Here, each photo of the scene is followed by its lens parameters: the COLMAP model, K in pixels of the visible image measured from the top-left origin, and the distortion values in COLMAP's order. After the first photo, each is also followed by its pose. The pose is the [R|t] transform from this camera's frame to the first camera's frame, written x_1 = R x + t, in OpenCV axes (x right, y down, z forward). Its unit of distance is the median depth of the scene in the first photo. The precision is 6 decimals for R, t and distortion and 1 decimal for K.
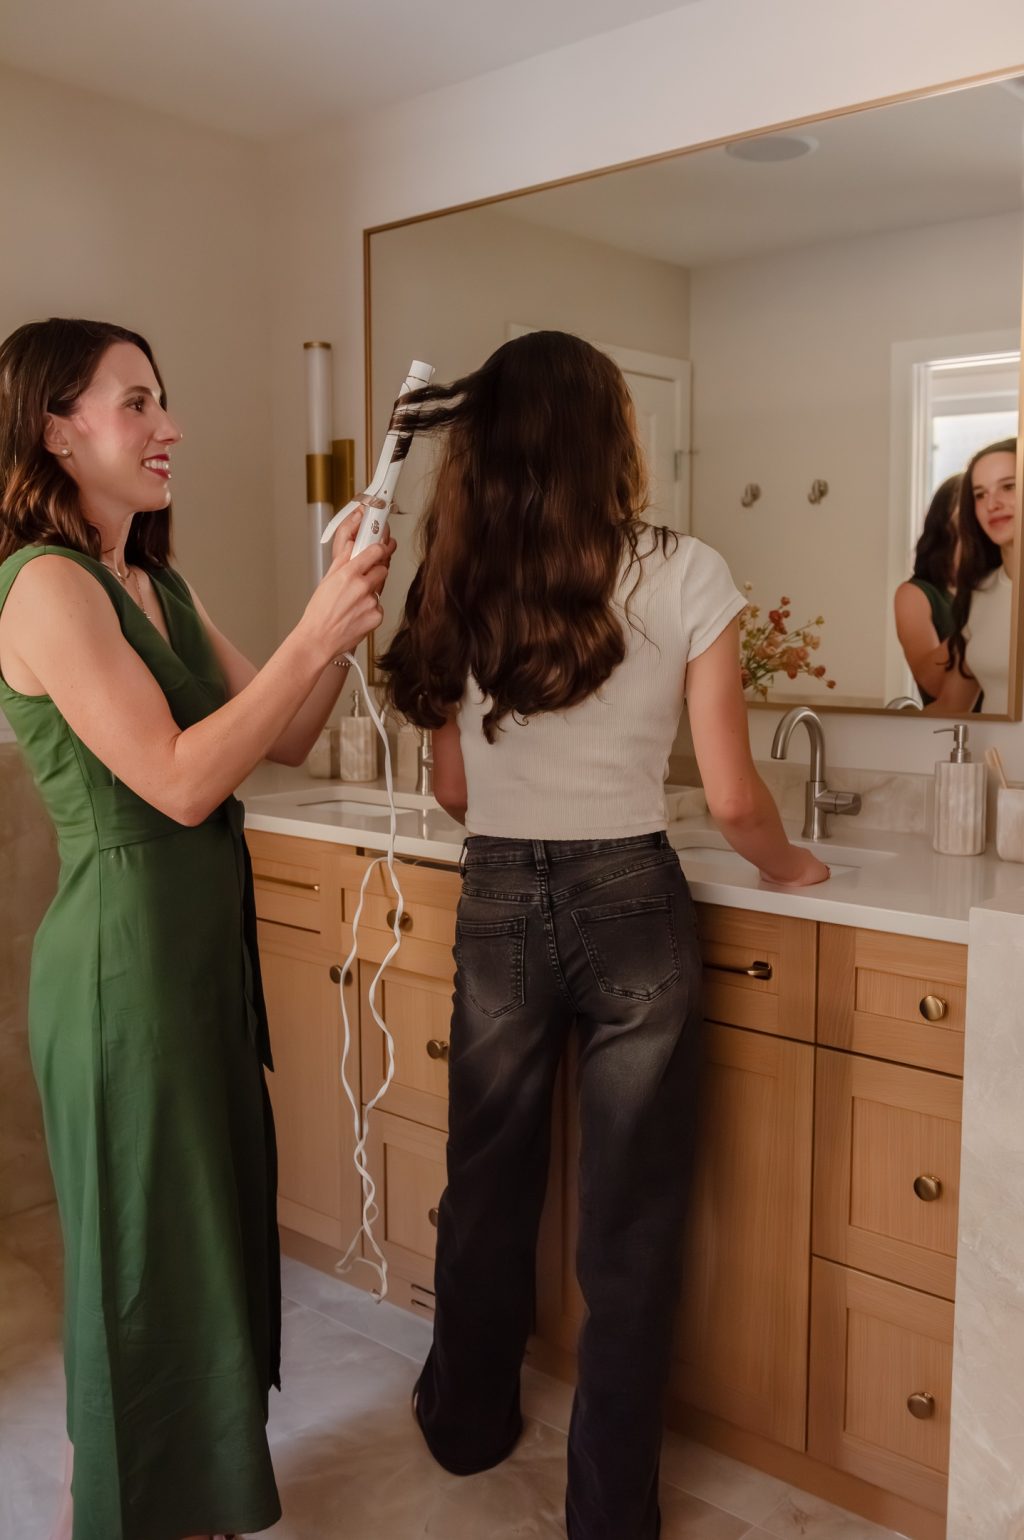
lens RADIAL K [[1416.3, 0, 520.2], [0, 1416.3, 761.1], [0, 0, 1]] dist [-0.001961, 0.000000]
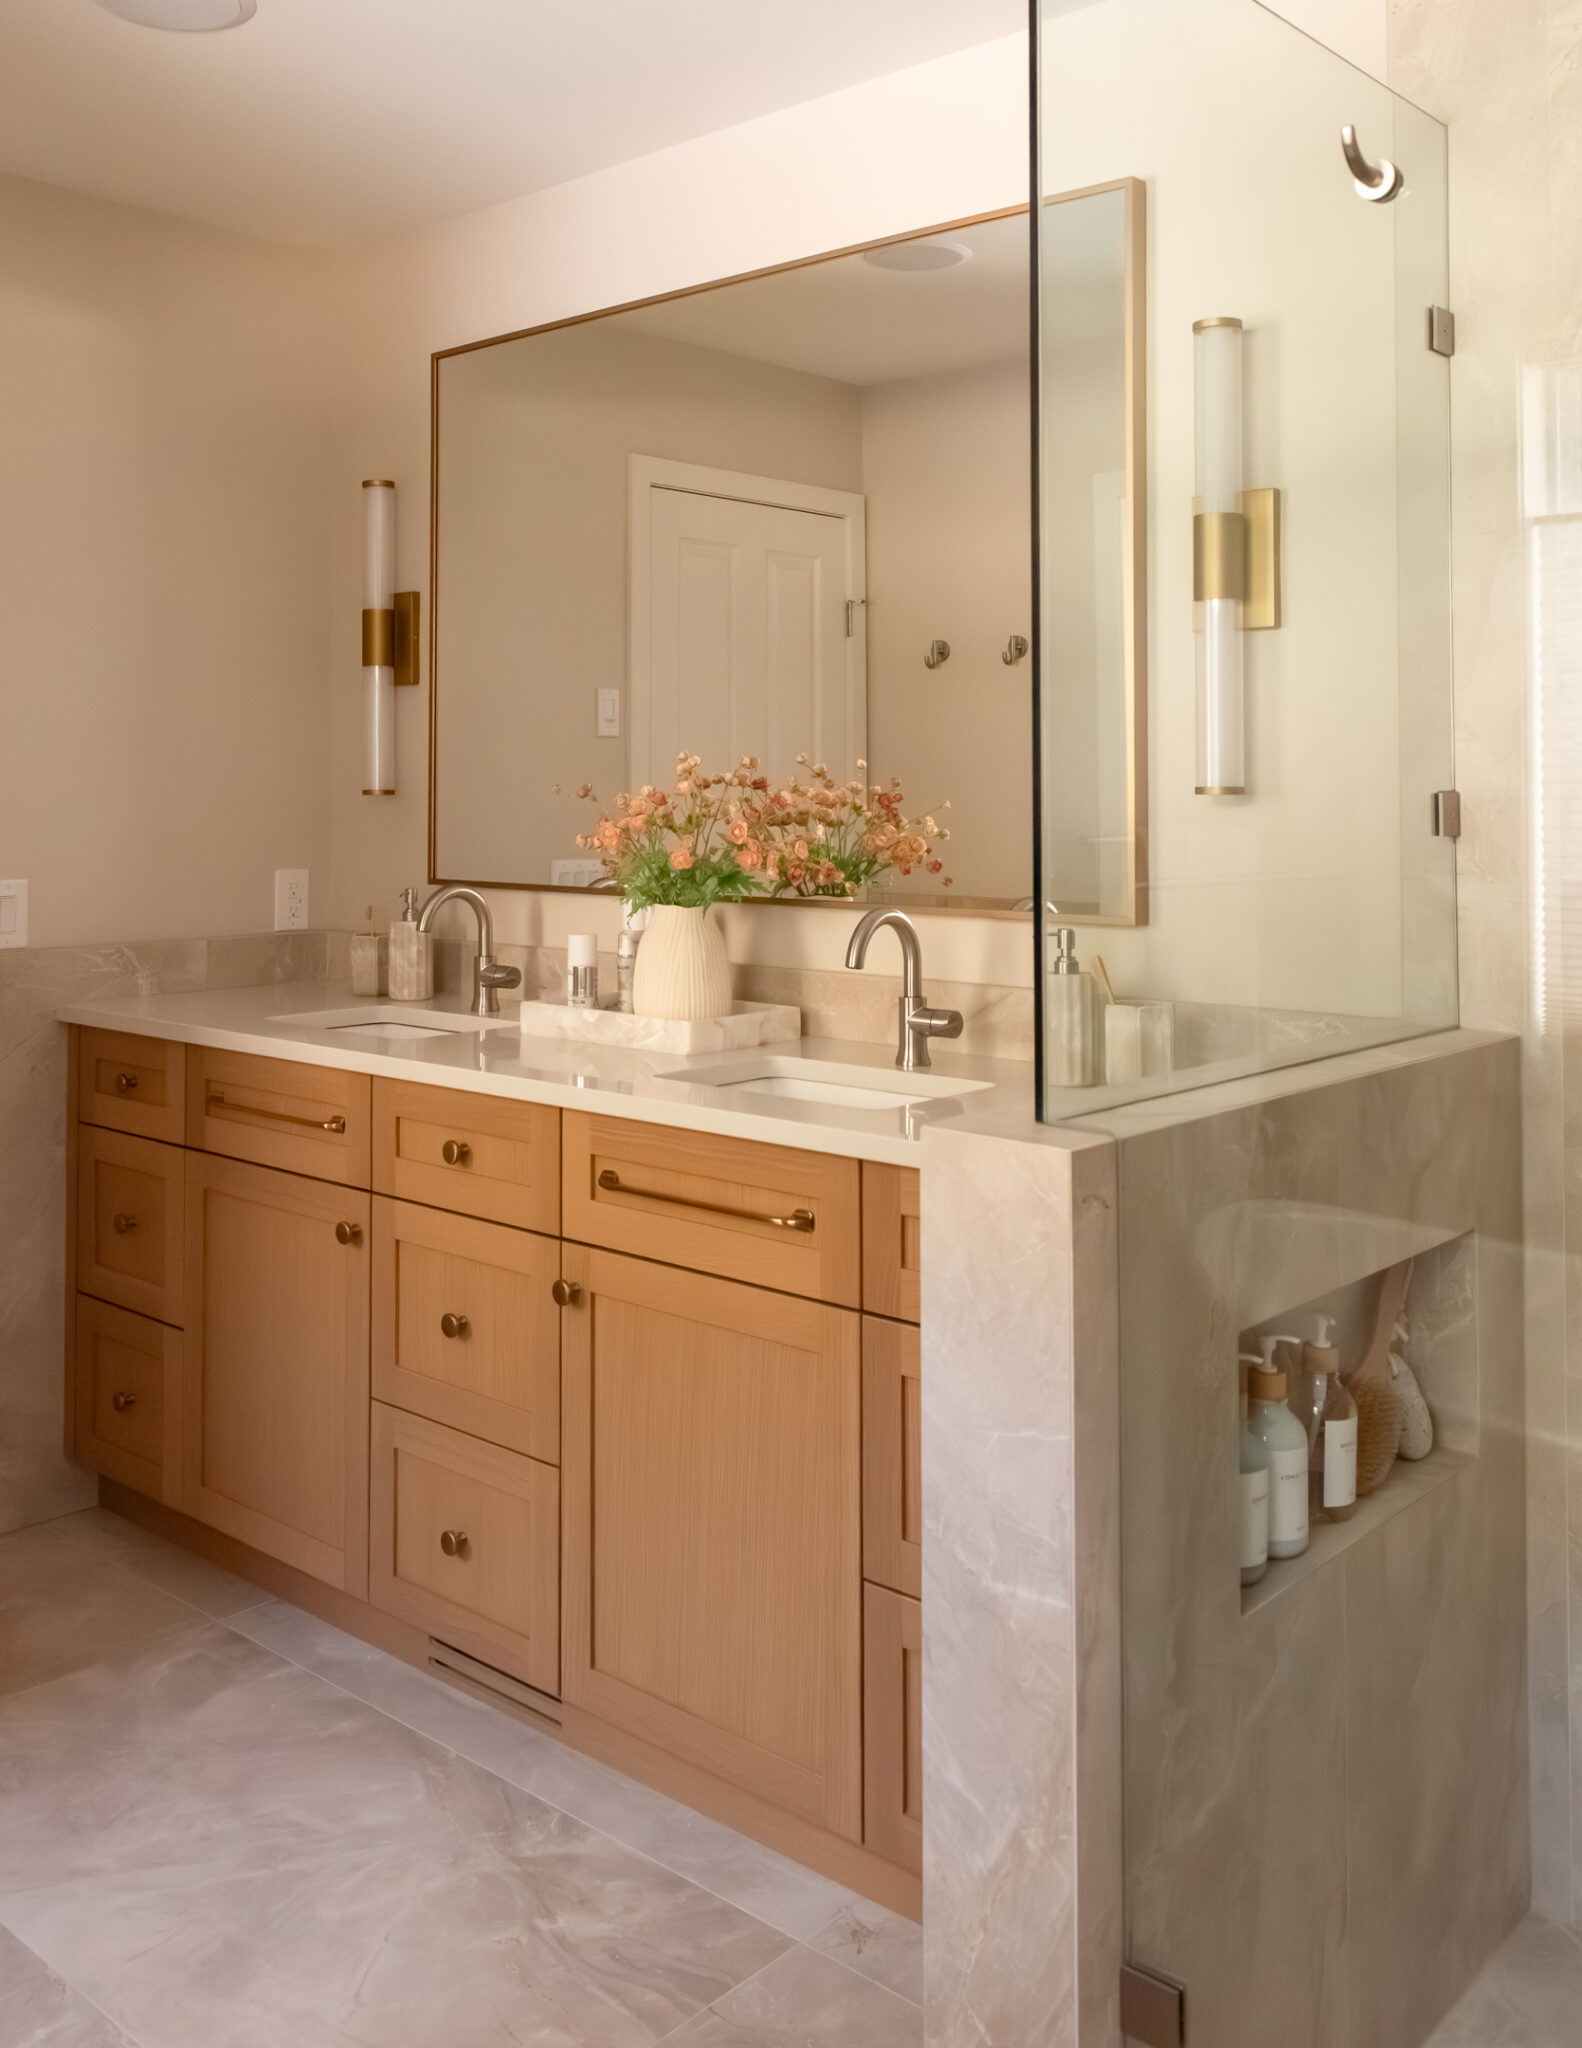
lens RADIAL K [[1858.1, 0, 709.9], [0, 1858.1, 738.5], [0, 0, 1]] dist [0.013739, 0.000000]
pose [[0.999401, 0.000464, -0.034616, 0.116295], [-0.005149, 0.990780, -0.135379, 0.010946], [0.034234, 0.135476, 0.990189, -0.098955]]
